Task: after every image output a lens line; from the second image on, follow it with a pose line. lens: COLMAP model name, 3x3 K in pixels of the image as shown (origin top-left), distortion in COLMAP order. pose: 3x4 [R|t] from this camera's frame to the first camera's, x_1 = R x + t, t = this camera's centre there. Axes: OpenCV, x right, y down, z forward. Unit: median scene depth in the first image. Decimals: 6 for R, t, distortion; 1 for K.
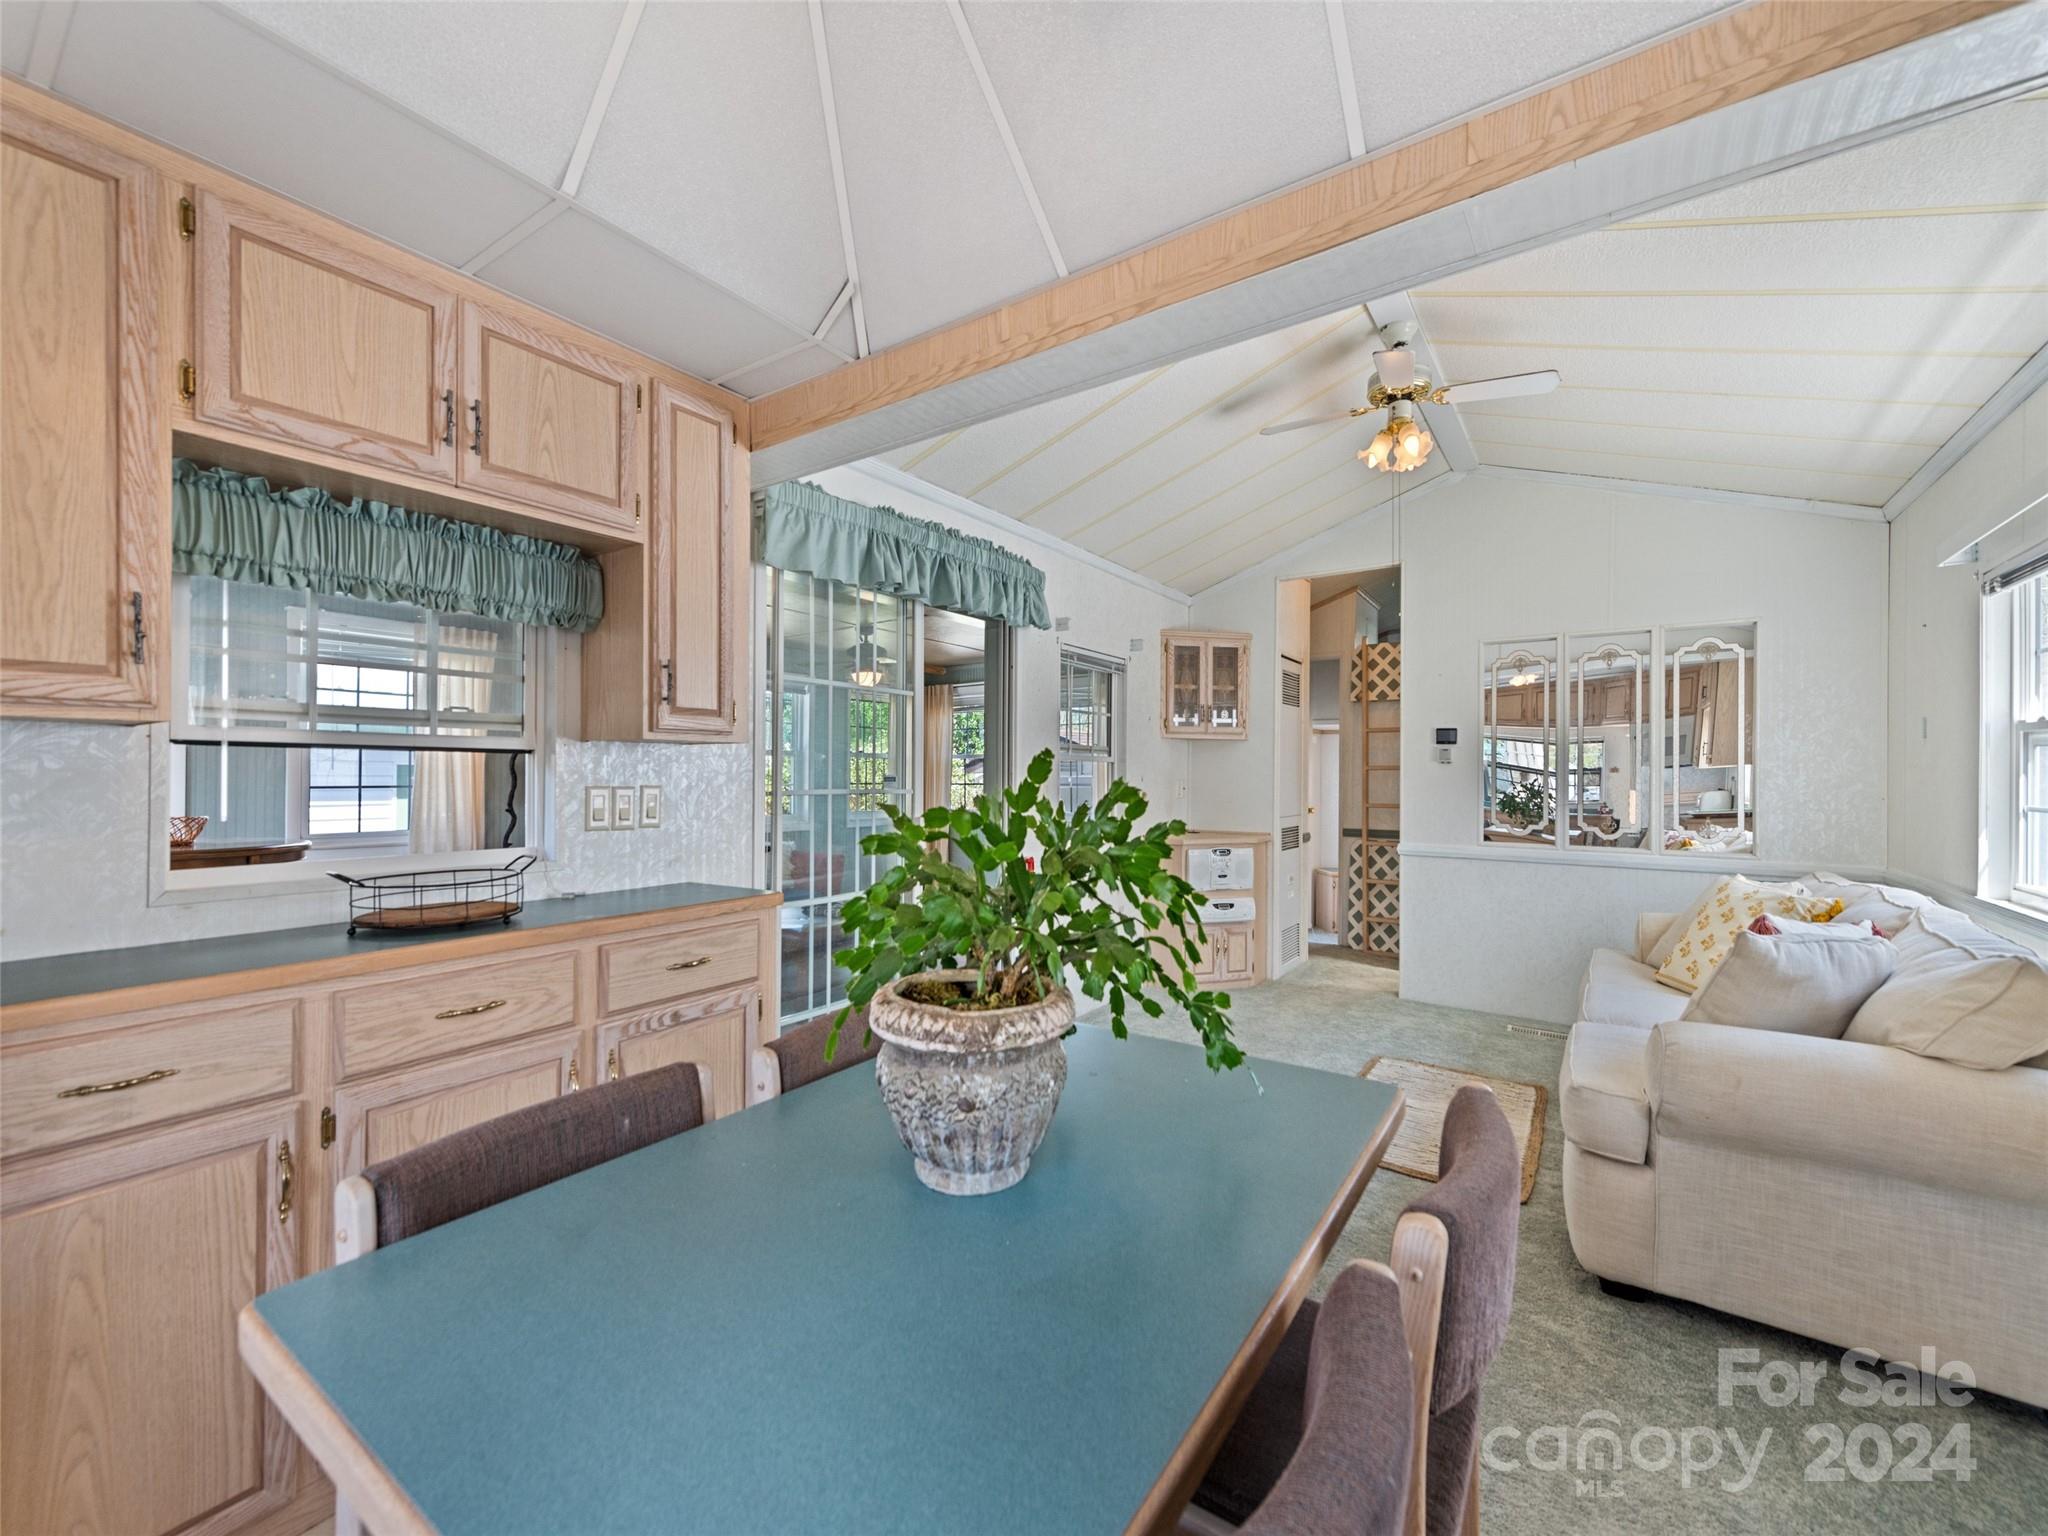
lens RADIAL K [[813.9, 0, 1024.0], [0, 813.9, 768.0], [0, 0, 1]] dist [0.021815, 0.000091]
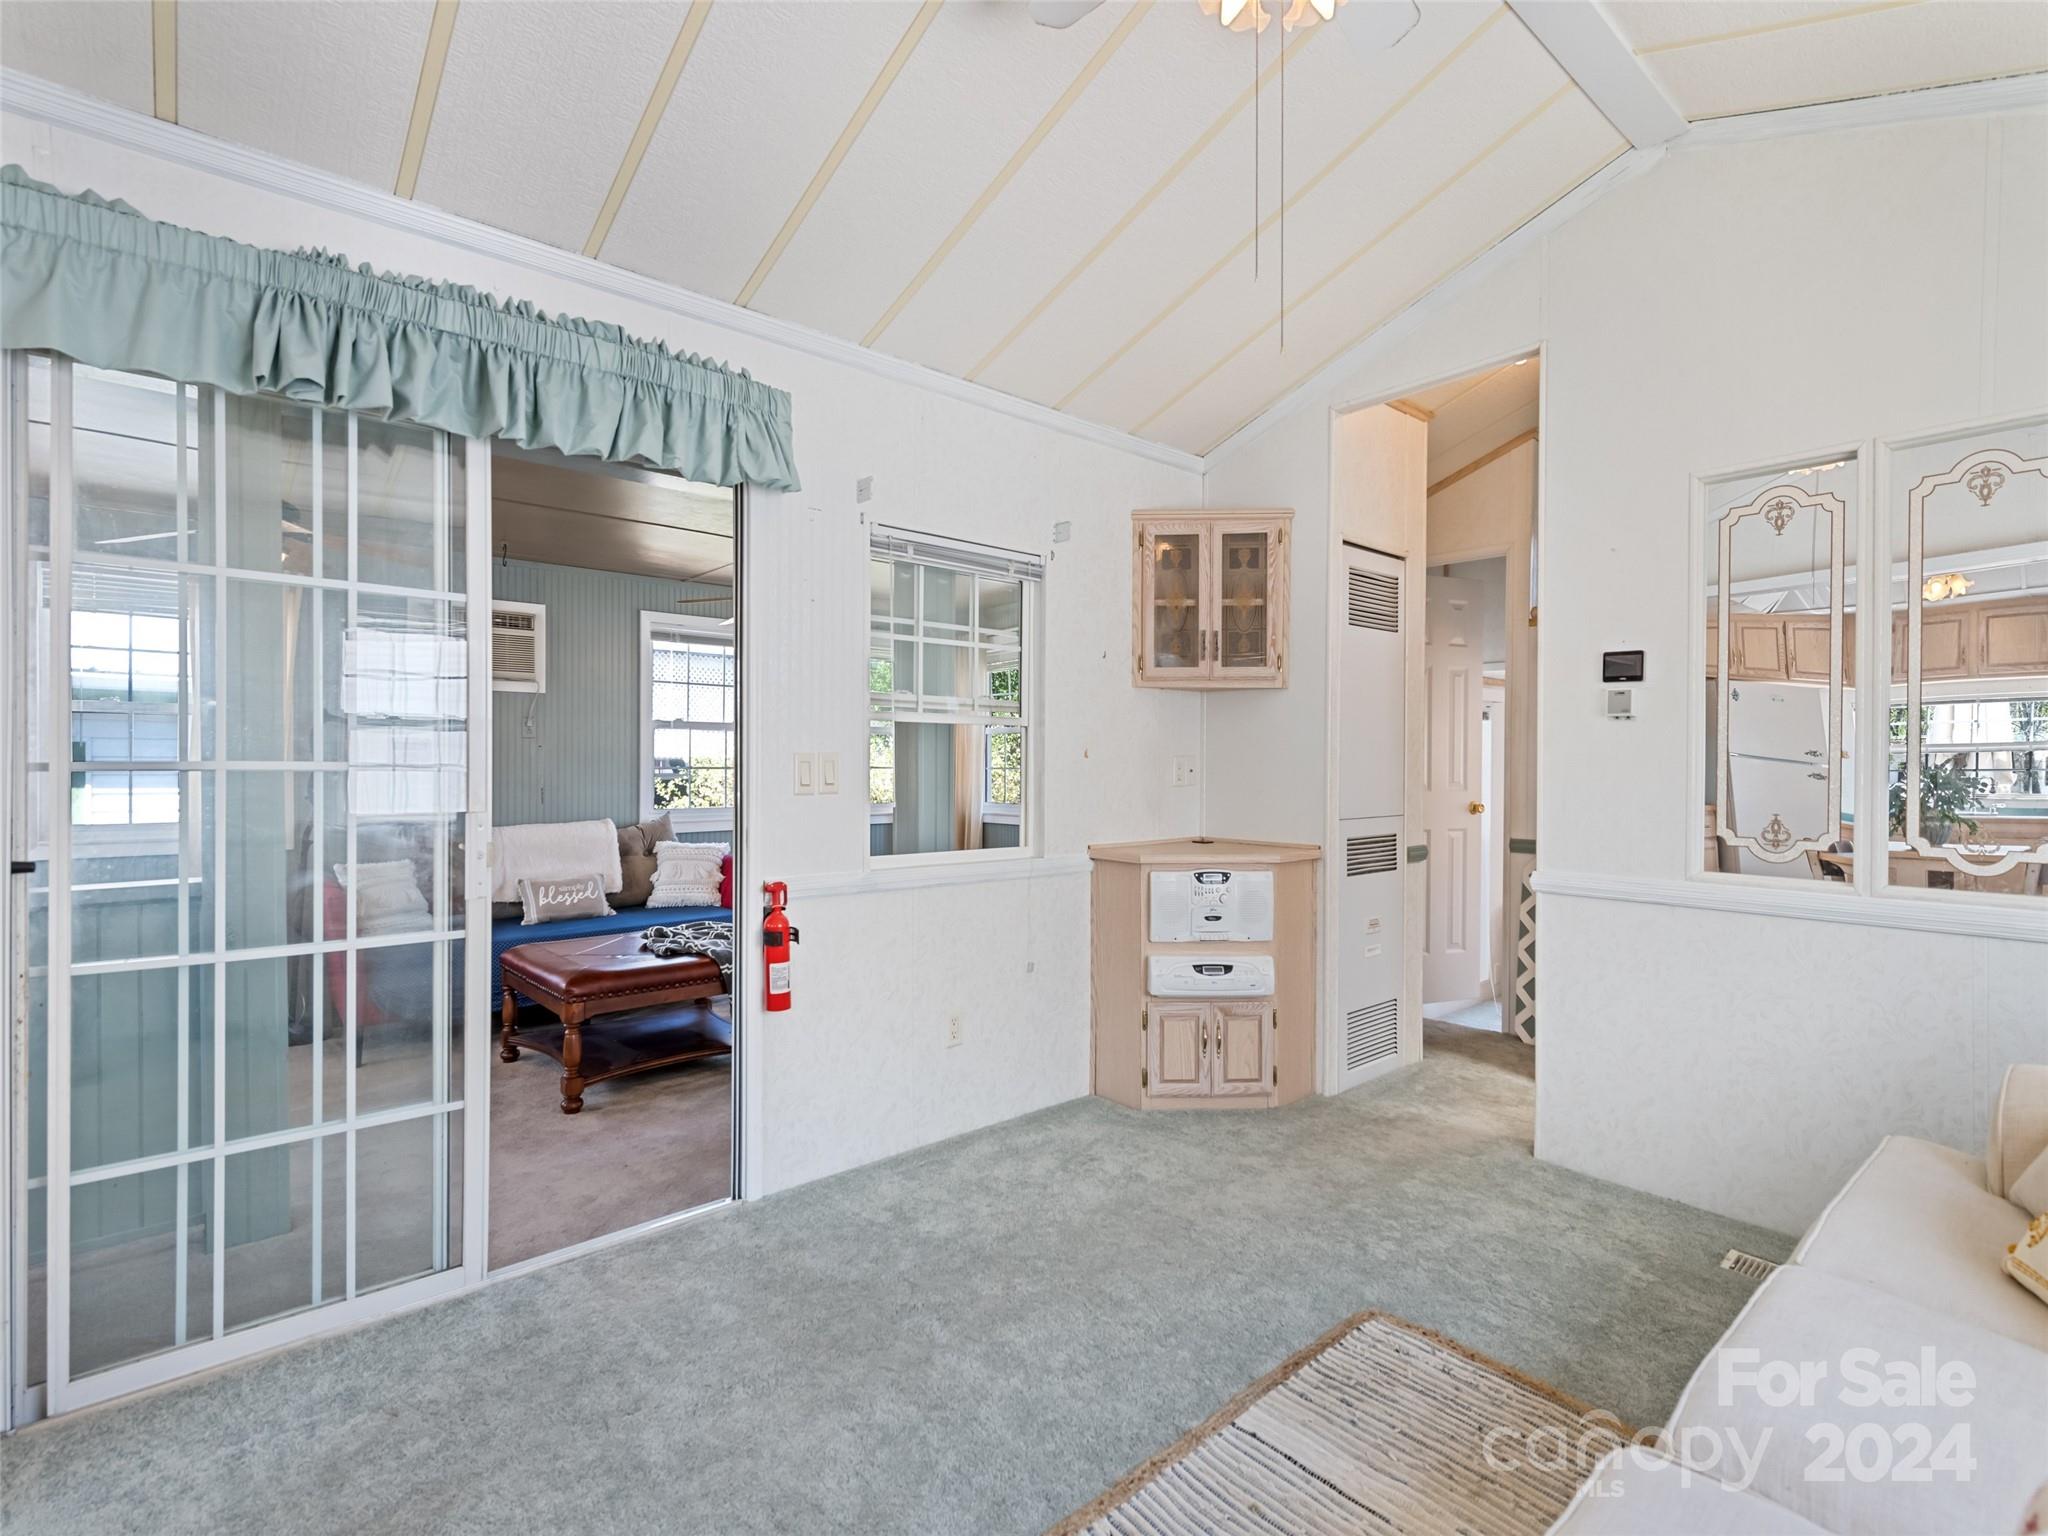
lens RADIAL K [[965.9, 0, 1017.1], [0, 965.9, 760.5], [0, 0, 1]] dist [0.020357, -0.000540]
pose [[0.969789, -0.002916, -0.243928, 0.272905], [0.004422, 0.999974, 0.005625, 0.014420], [0.243905, -0.006533, 0.969777, 0.285238]]
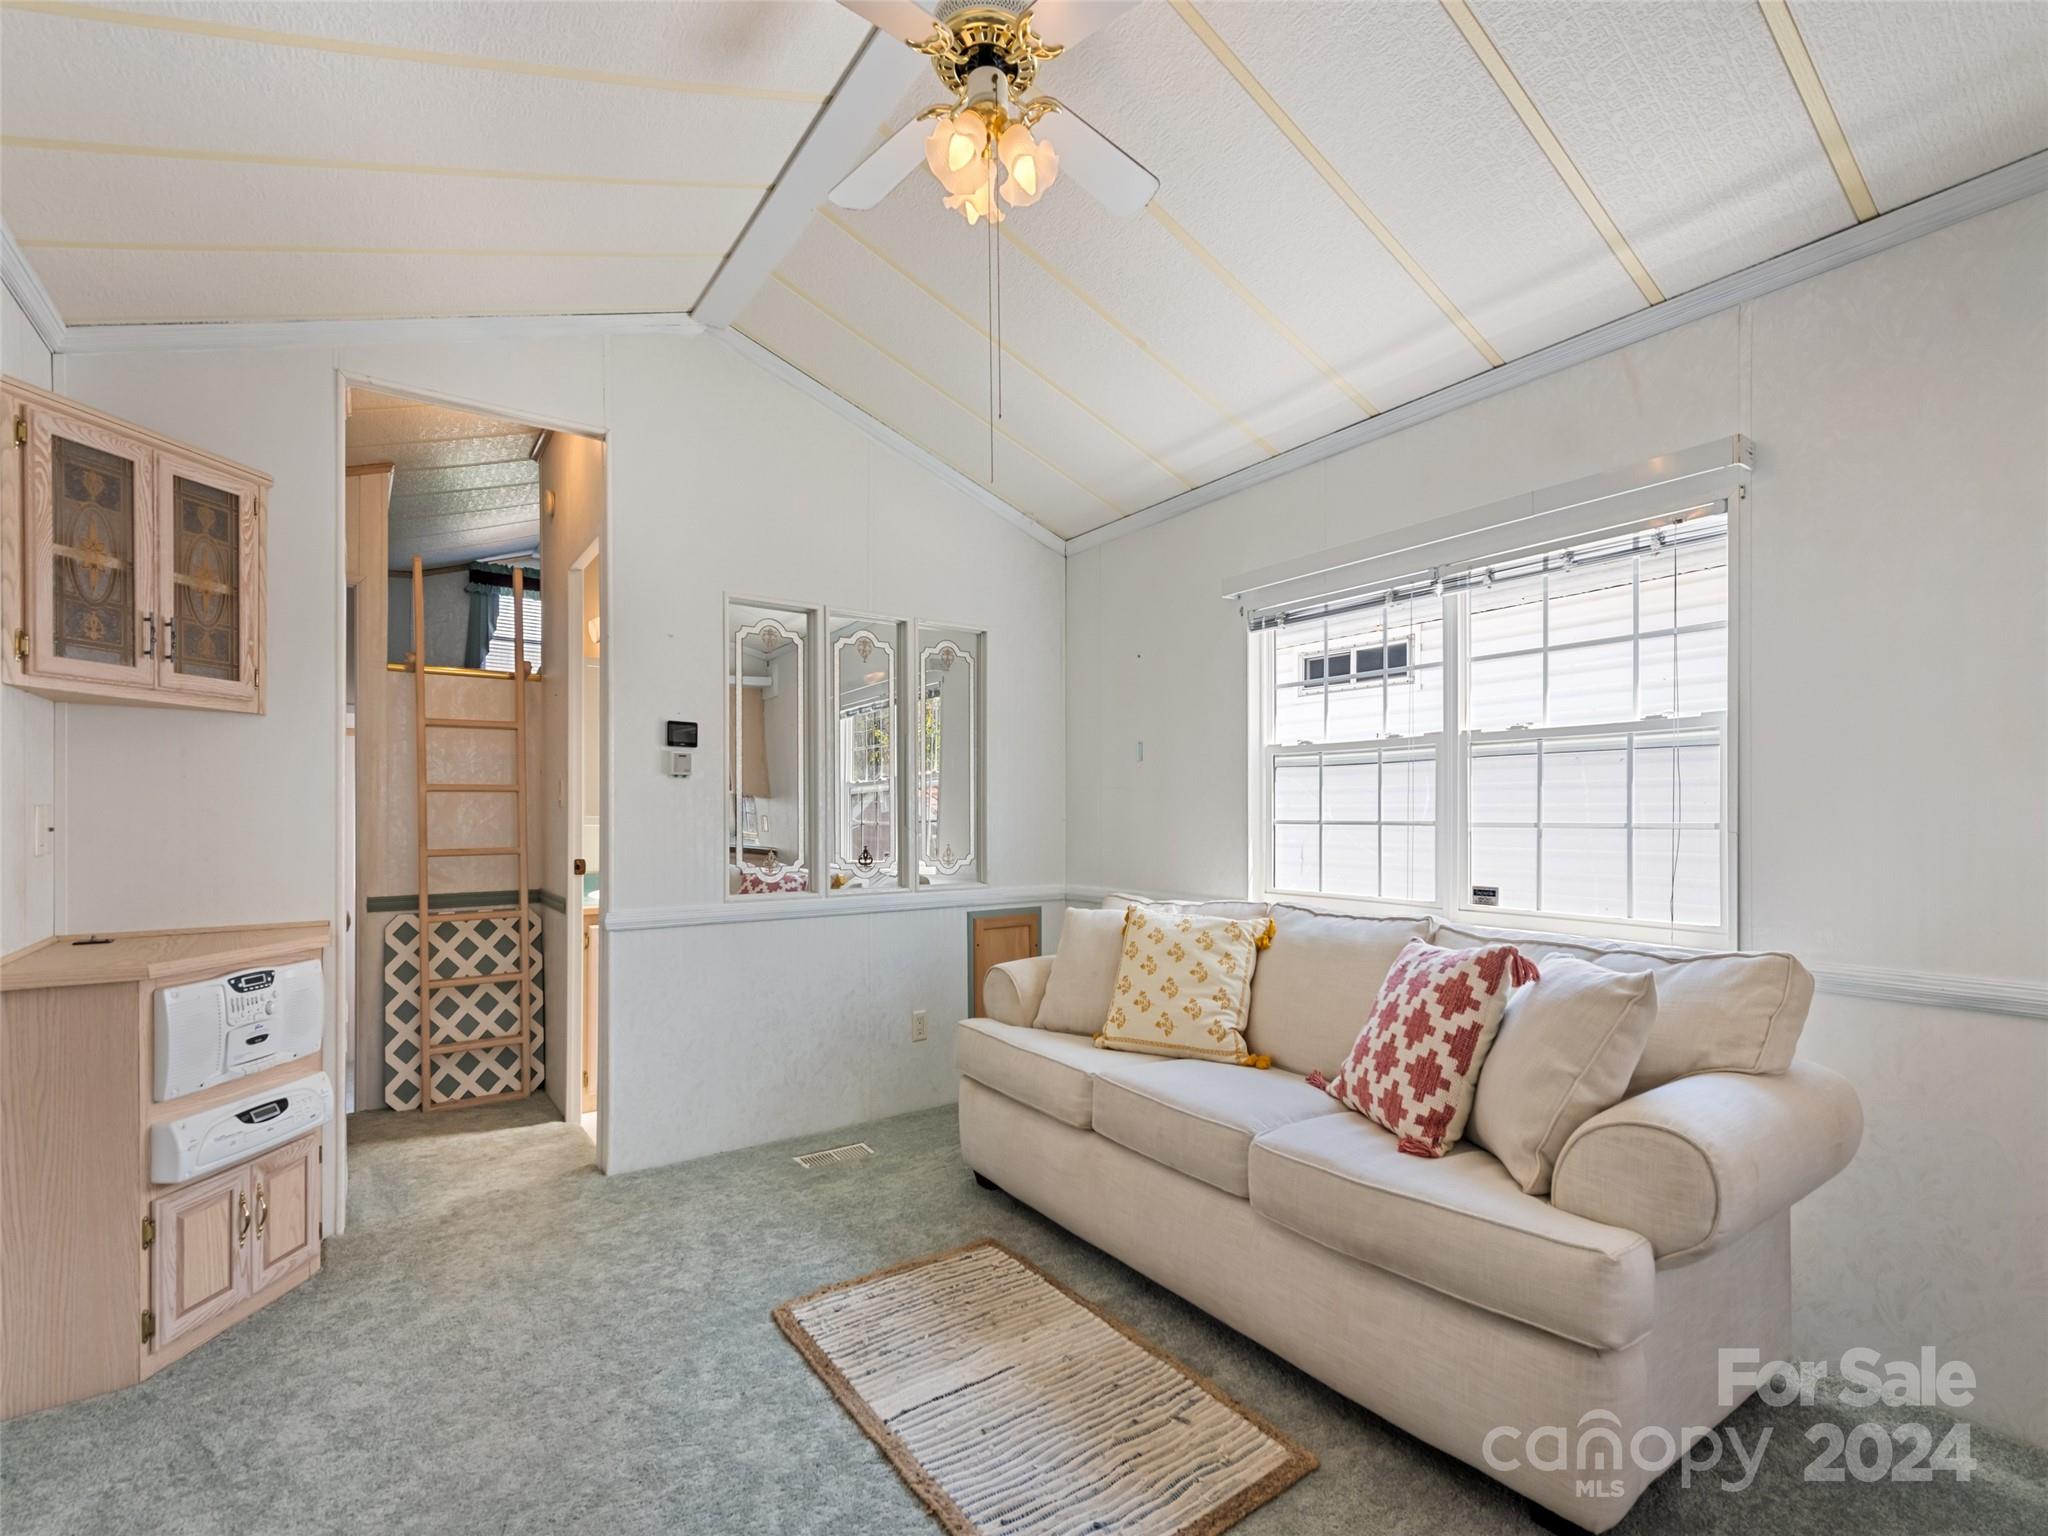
lens RADIAL K [[940.0, 0, 1015.4], [0, 940.0, 813.6], [0, 0, 1]] dist [0.021152, -0.000074]
pose [[0.349326, -0.006430, 0.936979, -0.070347], [-0.001573, 0.999971, 0.007449, 0.015296], [-0.937000, -0.004076, 0.349306, 0.469601]]
